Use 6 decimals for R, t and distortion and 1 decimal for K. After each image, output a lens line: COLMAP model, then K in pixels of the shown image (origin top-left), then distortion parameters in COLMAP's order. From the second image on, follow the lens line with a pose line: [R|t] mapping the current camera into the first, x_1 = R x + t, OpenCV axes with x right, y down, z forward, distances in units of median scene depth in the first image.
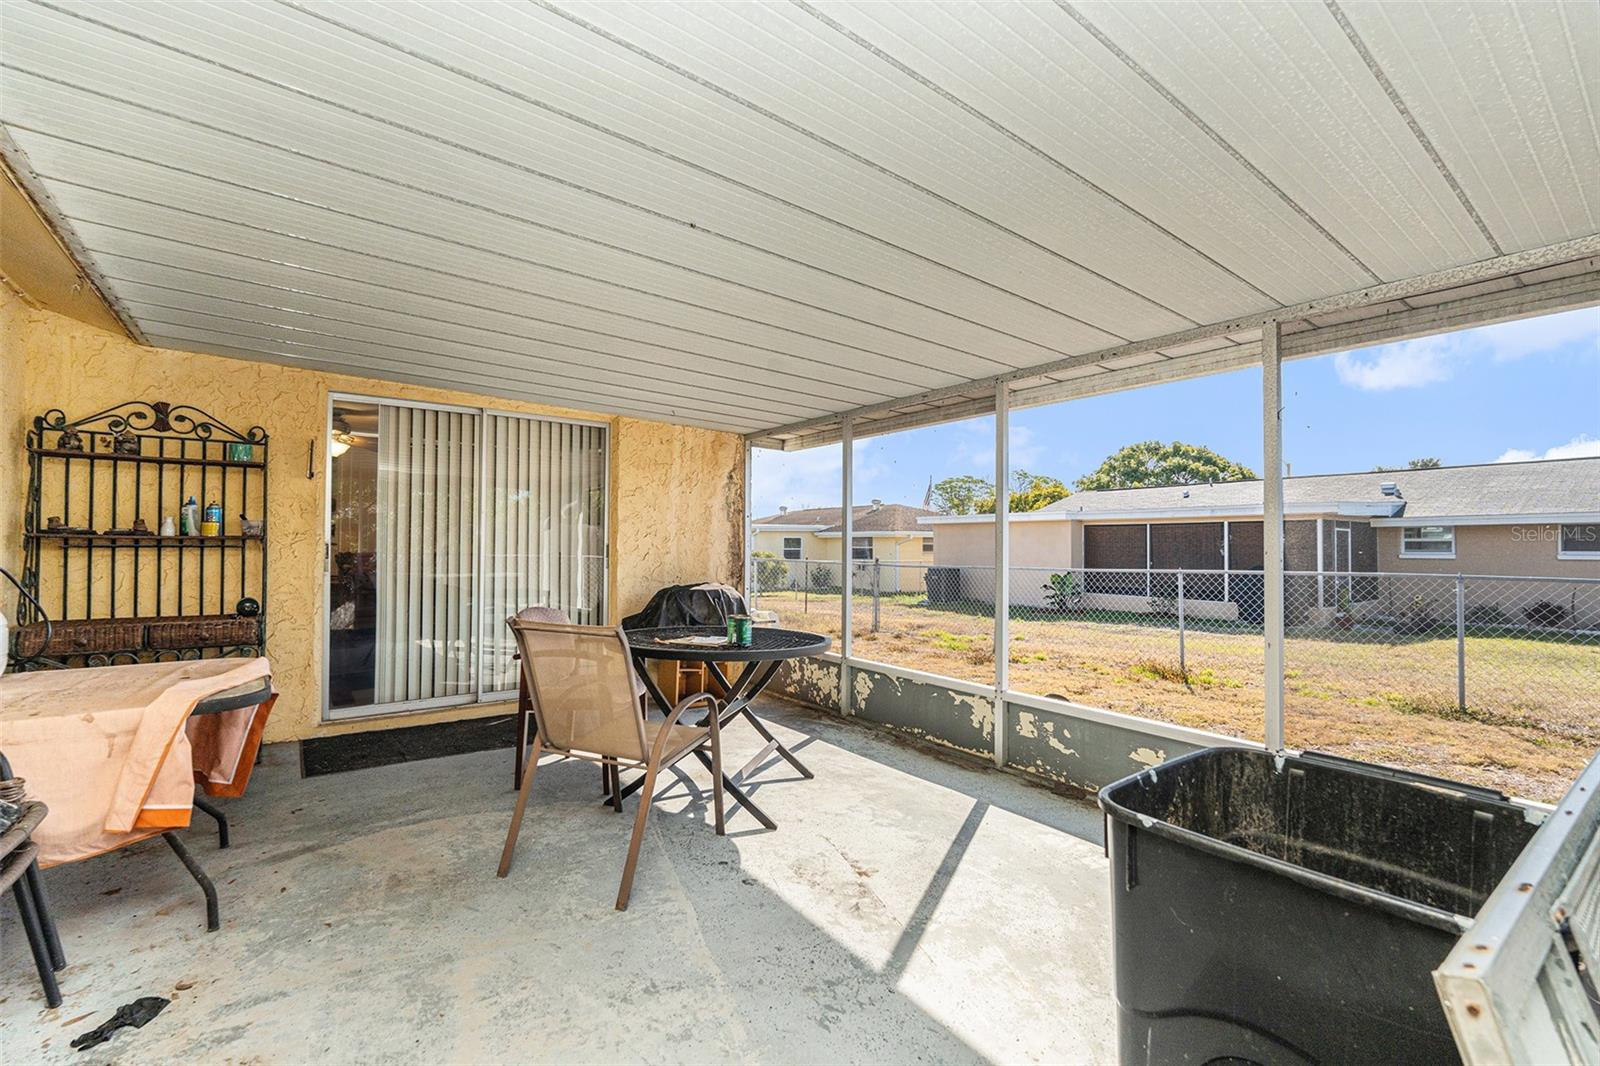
lens RADIAL K [[697.6, 0, 796.5], [0, 697.6, 527.4], [0, 0, 1]] dist [-0.001818, -0.000831]
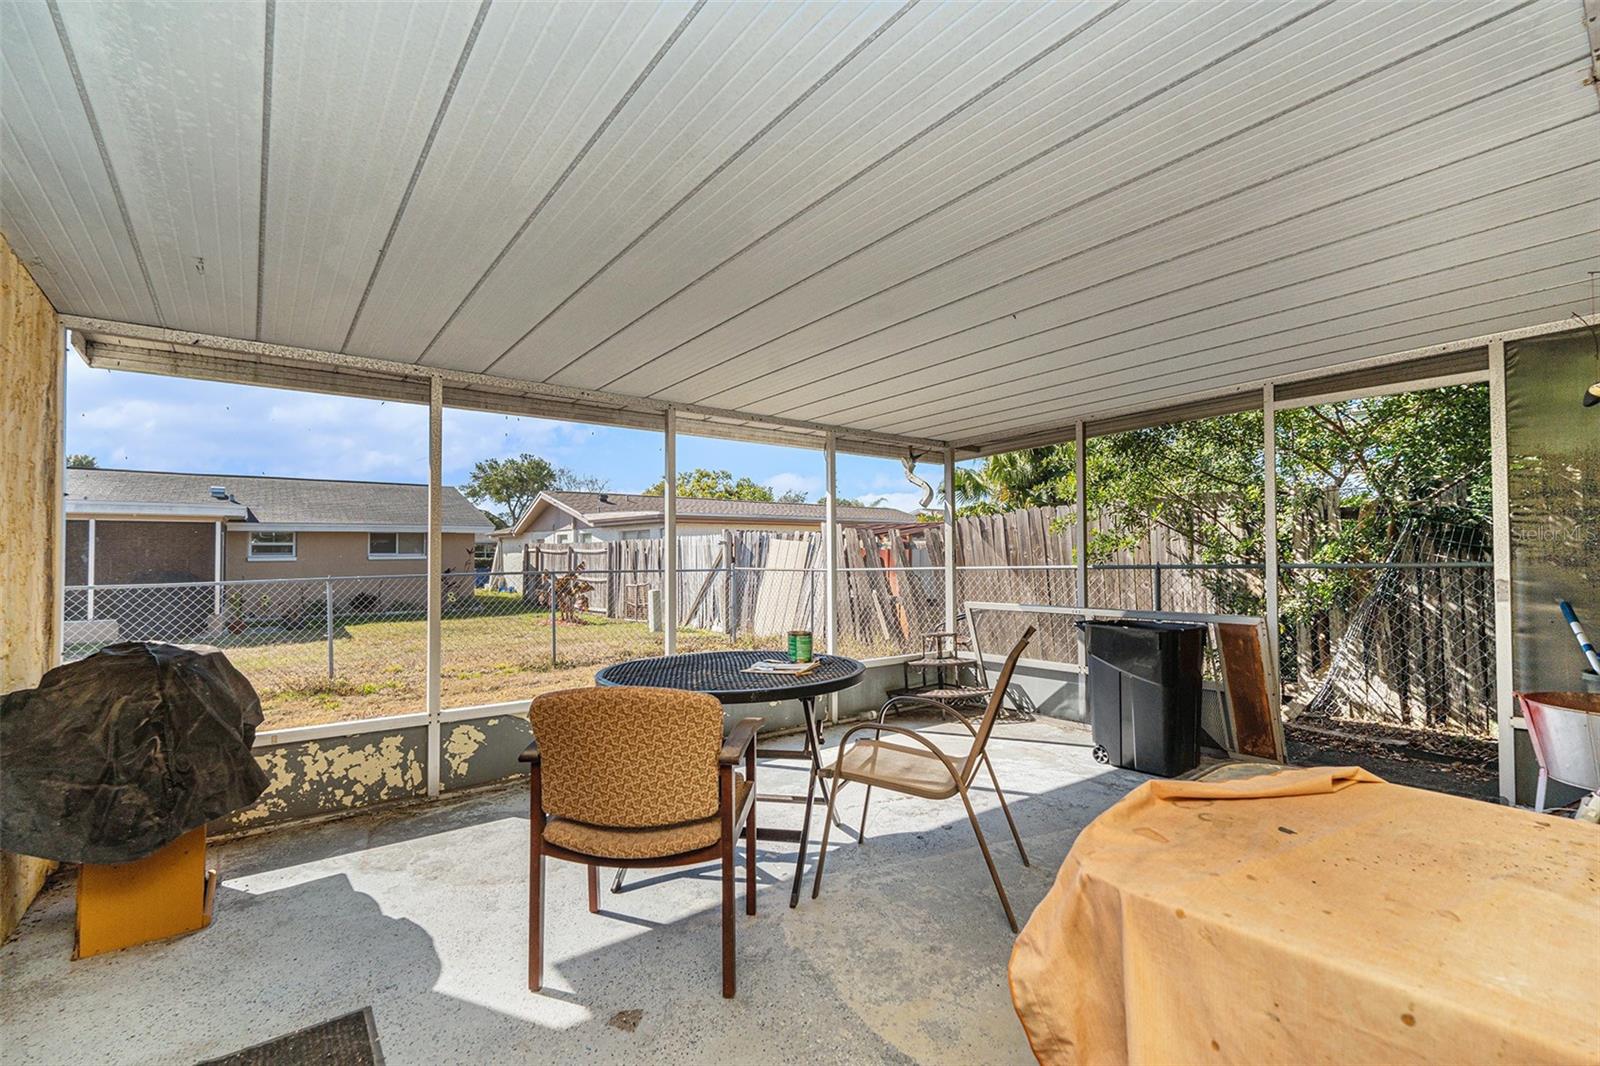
lens RADIAL K [[705.5, 0, 797.6], [0, 705.5, 532.1], [0, 0, 1]] dist [0.002528, -0.000295]
pose [[-0.028120, 0.018473, 0.999434, -0.807747], [-0.025710, 0.999485, -0.019198, 0.007601], [-0.999274, -0.026235, -0.027630, 0.800050]]
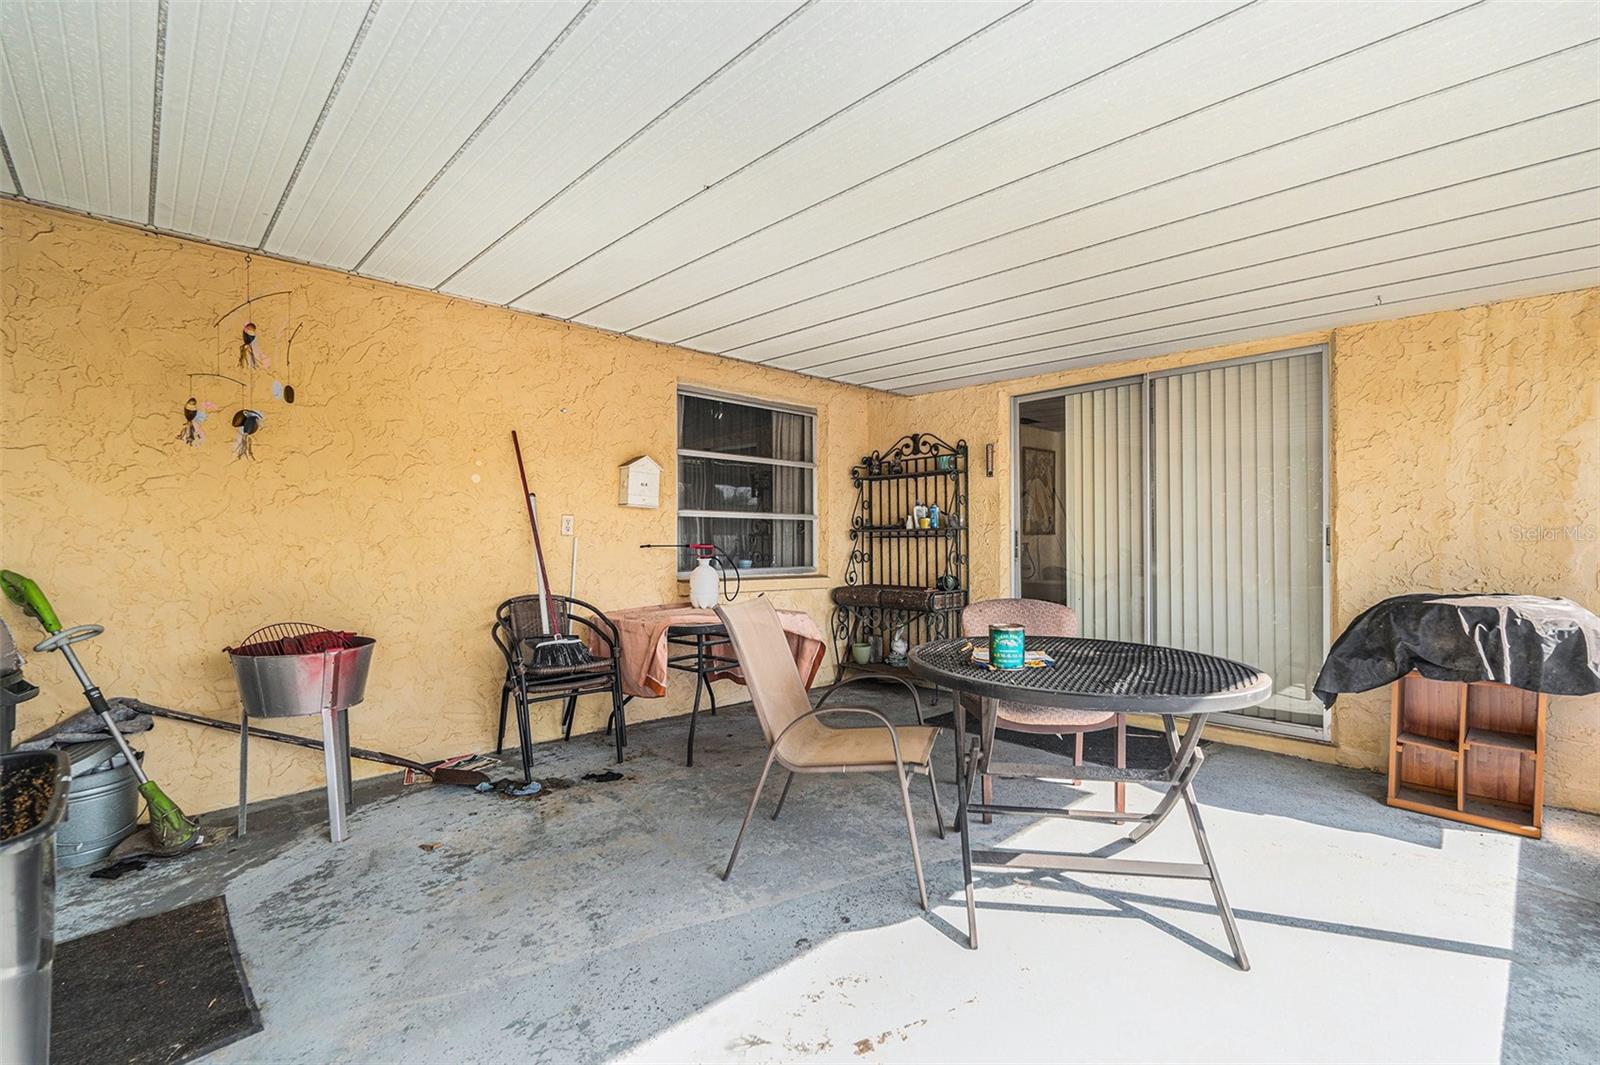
lens RADIAL K [[705.5, 0, 797.6], [0, 705.5, 531.6], [0, 0, 1]] dist [0.002528, -0.000295]
pose [[0.116362, -0.013694, -0.993112, 0.460387], [0.041396, 0.999103, -0.008926, 0.020423], [0.992344, -0.040072, 0.116825, 0.556732]]
